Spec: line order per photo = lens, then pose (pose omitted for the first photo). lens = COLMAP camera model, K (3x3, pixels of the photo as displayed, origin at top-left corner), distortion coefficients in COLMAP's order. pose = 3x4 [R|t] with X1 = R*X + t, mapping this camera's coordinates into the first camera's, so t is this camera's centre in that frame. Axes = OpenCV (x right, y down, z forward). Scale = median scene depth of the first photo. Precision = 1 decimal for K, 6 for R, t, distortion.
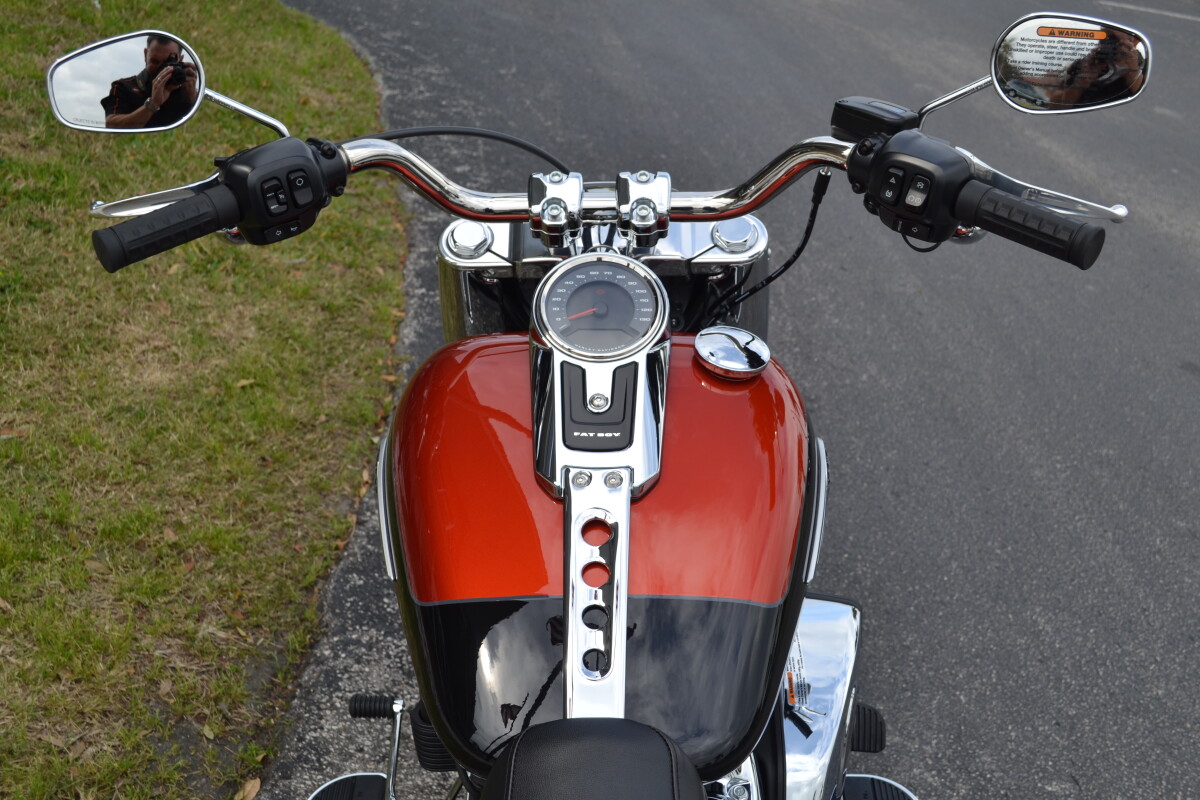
lens RADIAL K [[1398.0, 0, 600.0], [0, 1398.0, 400.0], [0, 0, 1]] dist [-0.051848, 0.018044]
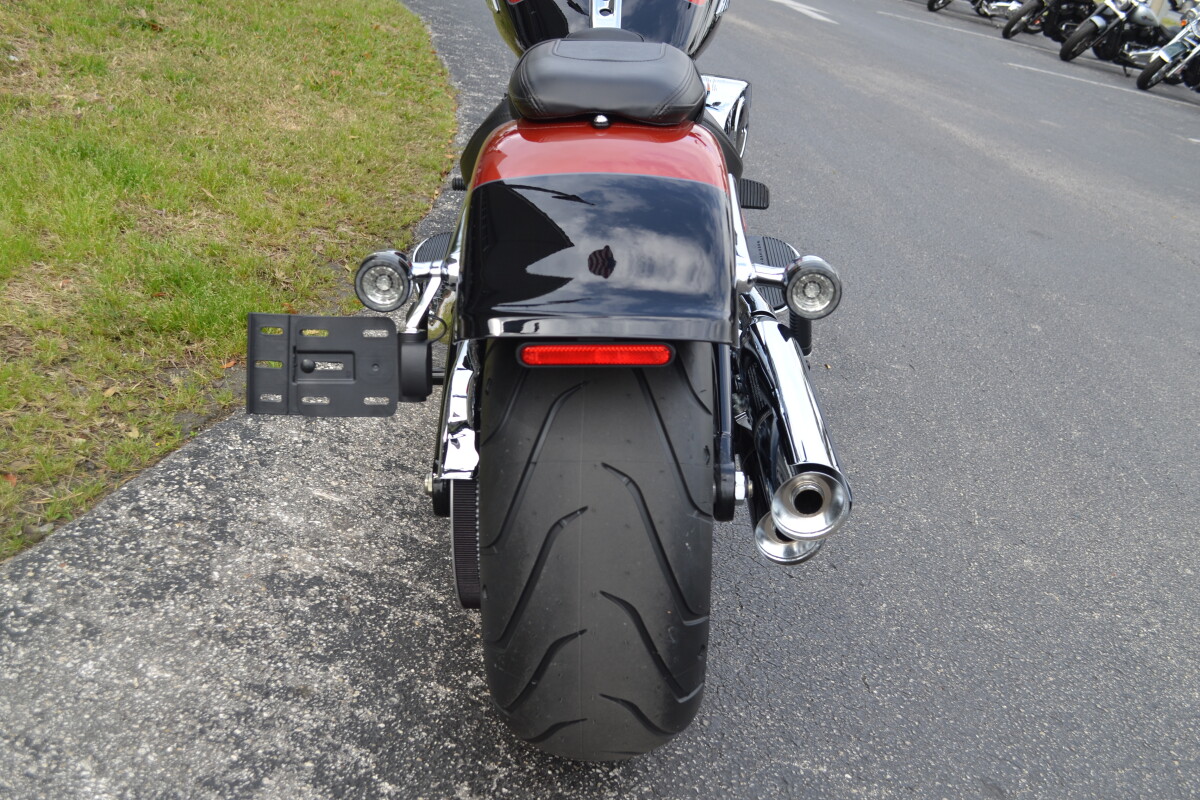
lens RADIAL K [[1250.9, 0, 600.0], [0, 1250.9, 400.0], [0, 0, 1]] dist [-0.055660, 0.010850]
pose [[0.999731, 0.019664, 0.012304, -0.010919], [-0.019034, 0.998600, -0.049355, 0.407320], [-0.013257, 0.049107, 0.998706, -0.363005]]
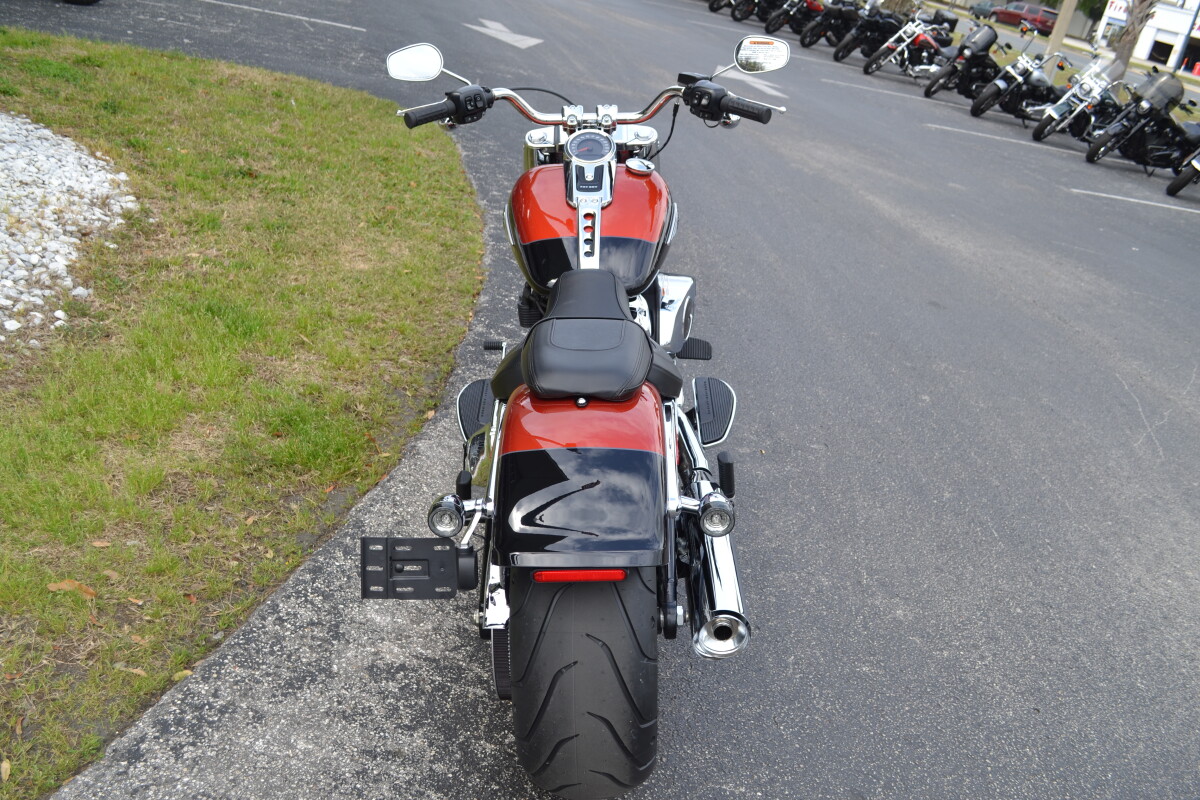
lens RADIAL K [[1034.4, 0, 600.0], [0, 1034.4, 400.0], [0, 0, 1]] dist [-0.069772, 0.005943]
pose [[0.999966, -0.003997, 0.007222, 0.001857], [0.004238, 0.999426, -0.033616, 0.273501], [-0.007084, 0.033645, 0.999409, -0.536591]]
